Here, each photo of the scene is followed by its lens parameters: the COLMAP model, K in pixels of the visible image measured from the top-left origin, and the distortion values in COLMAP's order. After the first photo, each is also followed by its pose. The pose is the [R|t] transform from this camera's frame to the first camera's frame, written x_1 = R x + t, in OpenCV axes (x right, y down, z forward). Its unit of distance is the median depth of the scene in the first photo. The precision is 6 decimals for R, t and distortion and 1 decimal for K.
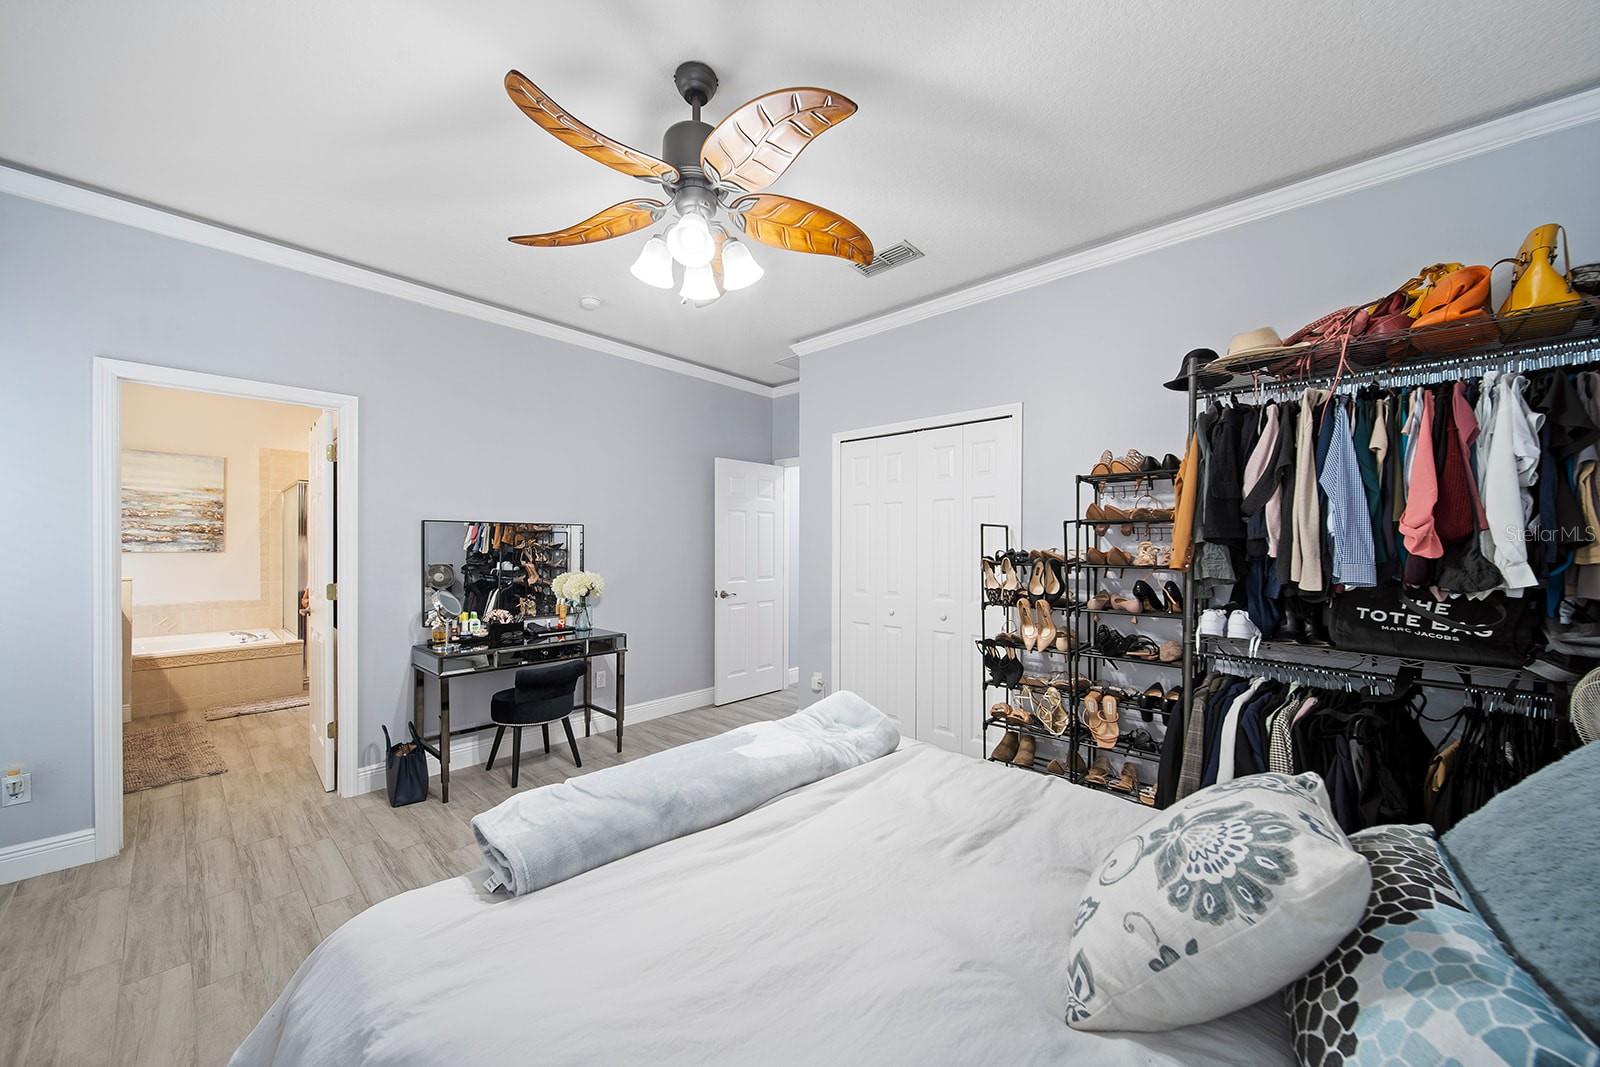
lens RADIAL K [[594.6, 0, 800.2], [0, 594.6, 539.5], [0, 0, 1]] dist [-0.000136, -0.000080]
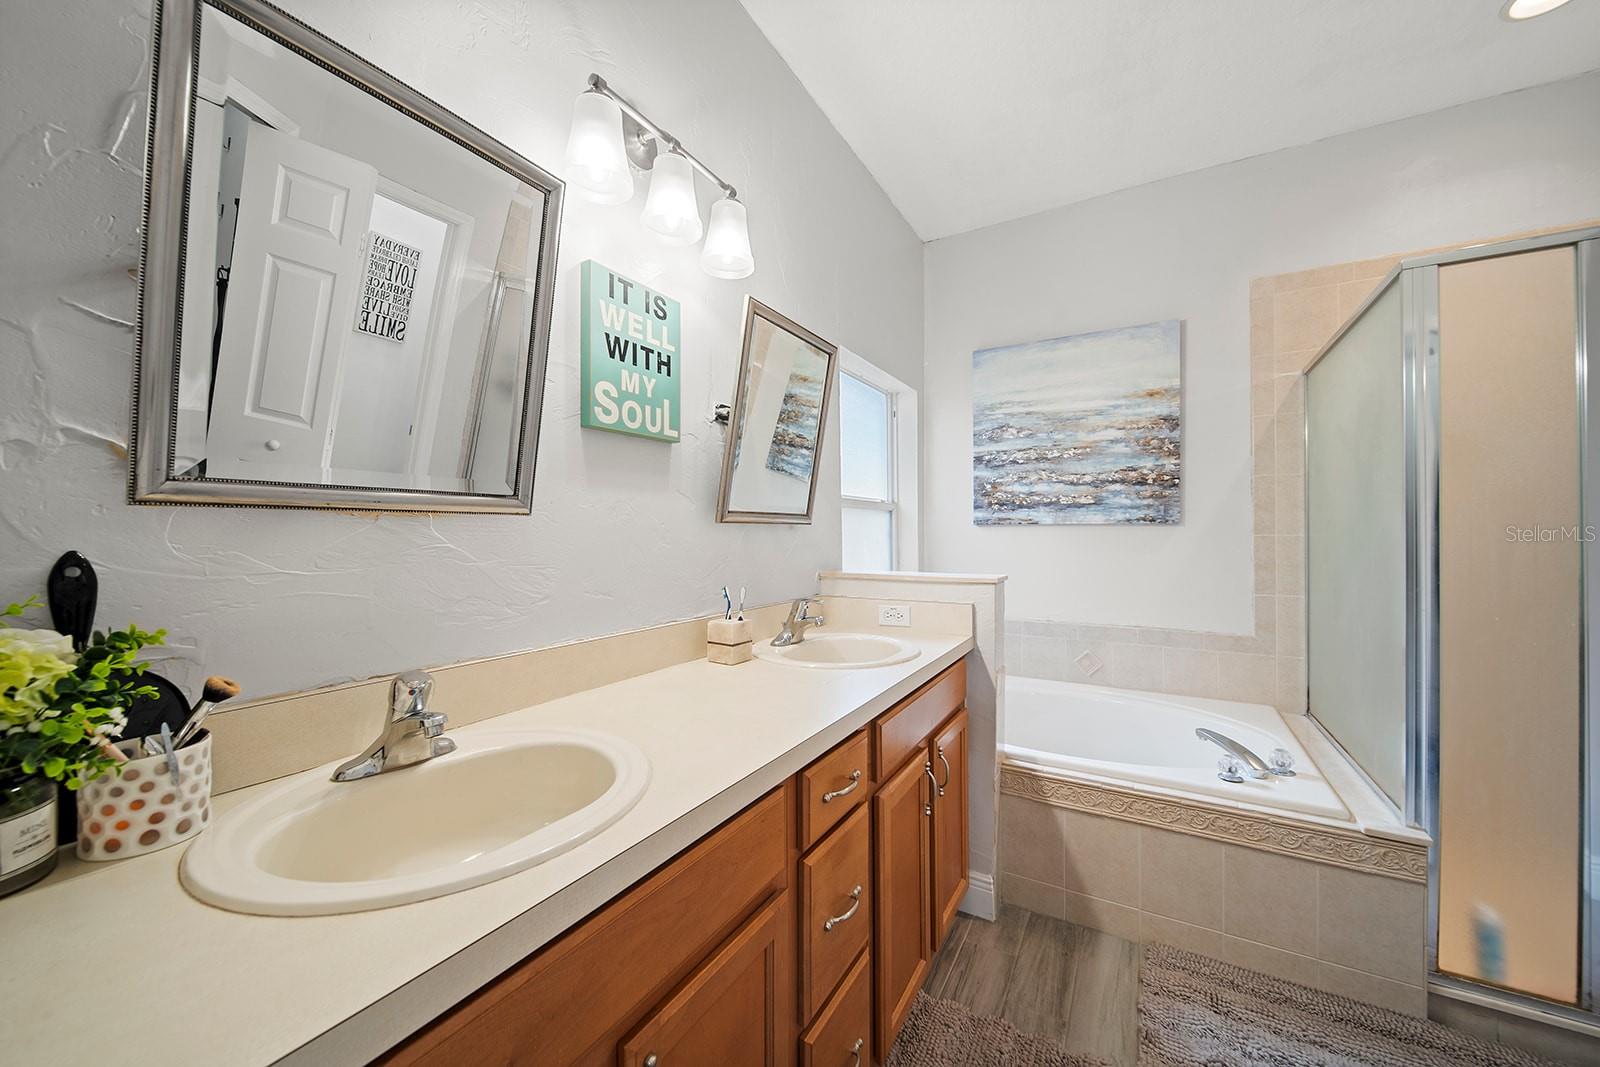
lens RADIAL K [[594.6, 0, 800.2], [0, 594.6, 539.5], [0, 0, 1]] dist [-0.000136, -0.000080]
pose [[0.223563, 0.022667, -0.974426, -0.591026], [0.025228, 0.999260, 0.029032, 0.012202], [0.974363, -0.031074, 0.222826, 0.614299]]
